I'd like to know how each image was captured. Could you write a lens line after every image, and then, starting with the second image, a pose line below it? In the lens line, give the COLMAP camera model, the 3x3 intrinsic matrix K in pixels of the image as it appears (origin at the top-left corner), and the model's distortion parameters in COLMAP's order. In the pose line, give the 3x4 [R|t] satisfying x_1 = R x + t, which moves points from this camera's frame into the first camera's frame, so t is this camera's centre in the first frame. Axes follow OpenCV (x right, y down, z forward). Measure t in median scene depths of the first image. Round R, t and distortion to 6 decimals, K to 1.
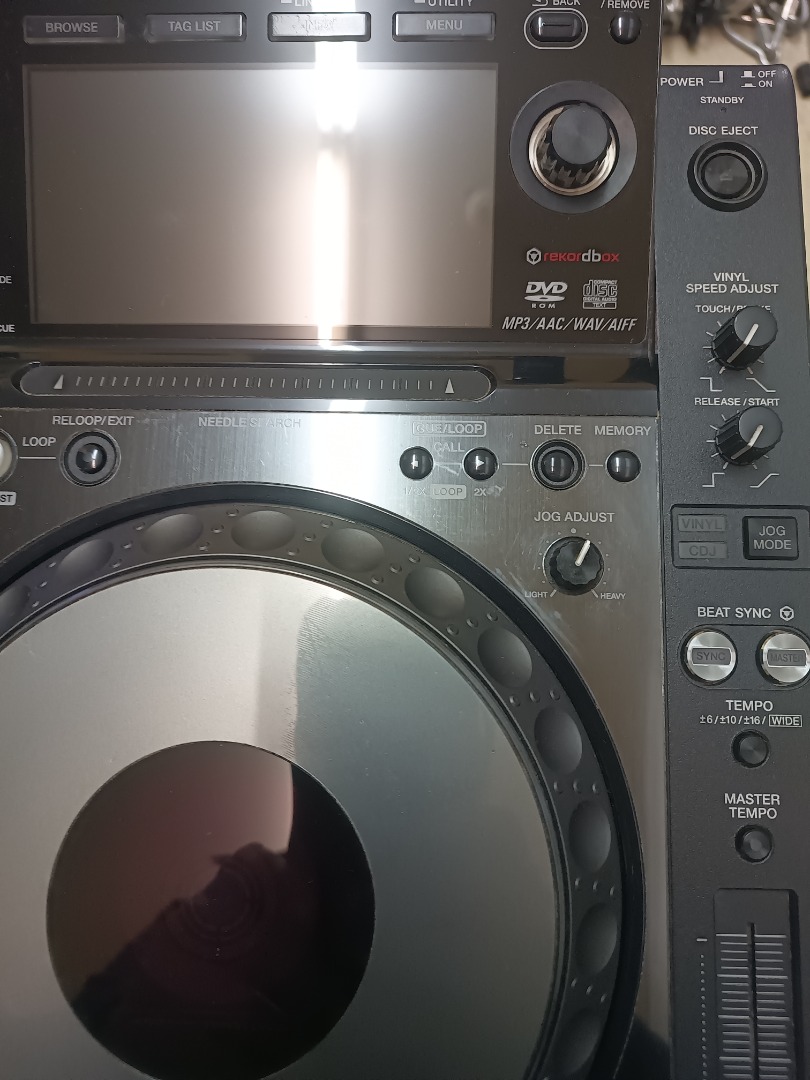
lens RADIAL K [[813.8, 0, 411.2], [0, 813.8, 541.5], [0, 0, 1]] dist [-0.026850, -0.007033]
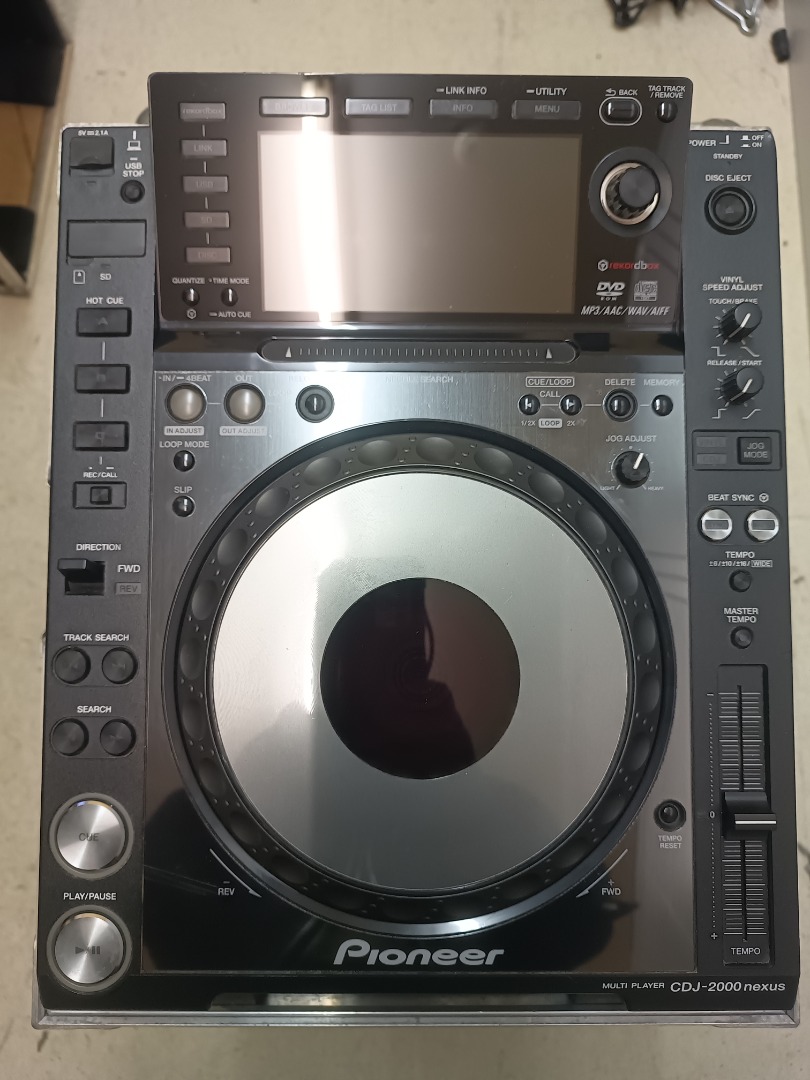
lens RADIAL K [[813.8, 0, 402.6], [0, 813.8, 544.7], [0, 0, 1]] dist [-0.026850, -0.007033]
pose [[0.999456, -0.015976, 0.028844, -0.289060], [0.013504, 0.996379, 0.083943, 0.036471], [-0.030081, -0.083508, 0.996053, -0.563903]]
